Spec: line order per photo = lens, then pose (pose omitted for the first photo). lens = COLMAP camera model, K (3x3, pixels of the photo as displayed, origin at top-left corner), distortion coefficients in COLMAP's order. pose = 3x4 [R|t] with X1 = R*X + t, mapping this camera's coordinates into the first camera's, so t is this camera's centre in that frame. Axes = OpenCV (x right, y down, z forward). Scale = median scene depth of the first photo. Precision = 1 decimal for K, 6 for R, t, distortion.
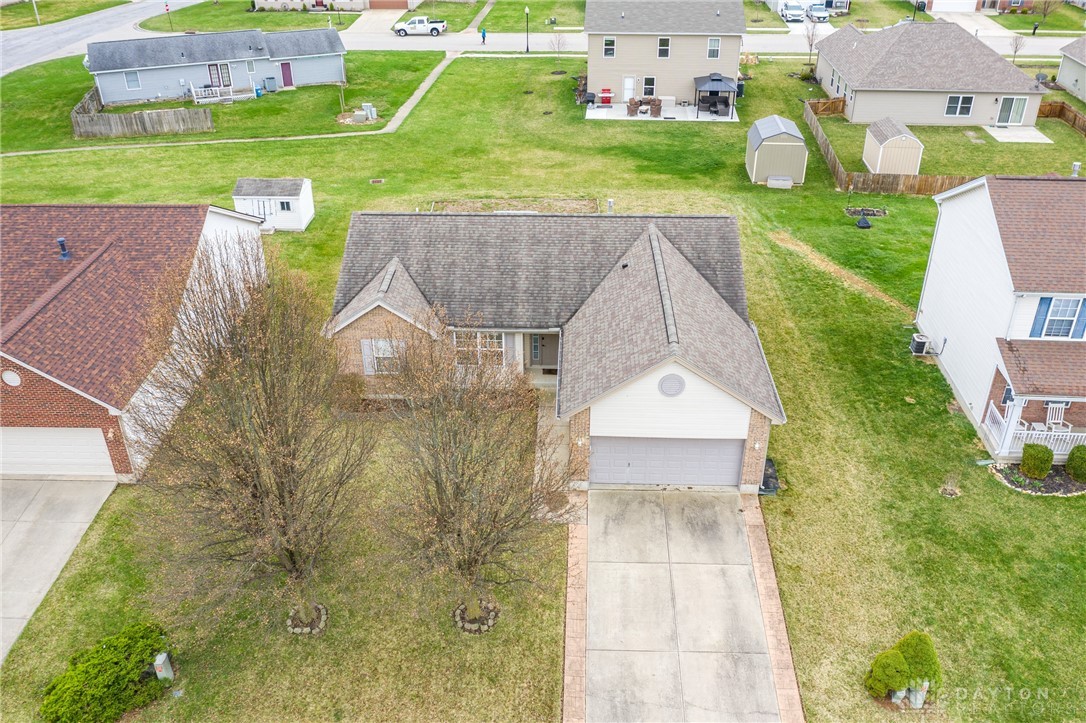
lens RADIAL K [[907.5, 0, 538.7], [0, 907.5, 338.8], [0, 0, 1]] dist [-0.017718, -0.001375]
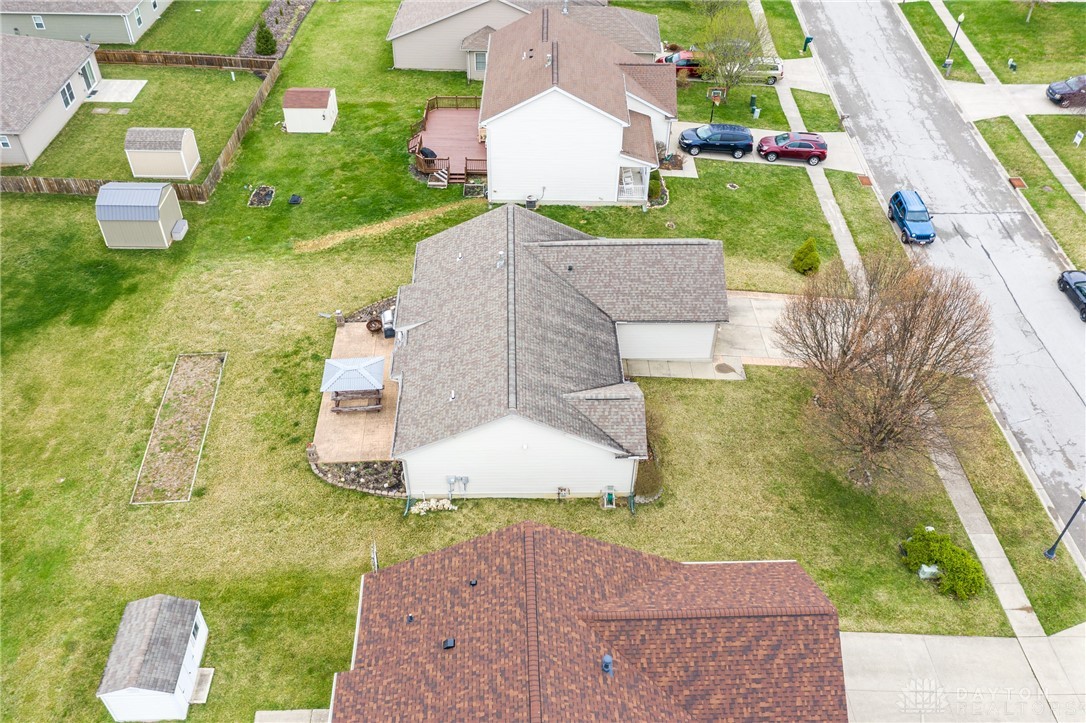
lens RADIAL K [[915.8, 0, 517.3], [0, 915.8, 330.5], [0, 0, 1]] dist [-0.012146, -0.003184]
pose [[-0.051170, -0.651384, 0.757021, -0.587056], [0.492967, 0.642756, 0.586386, -0.508925], [-0.868542, 0.403191, 0.288221, 0.432152]]
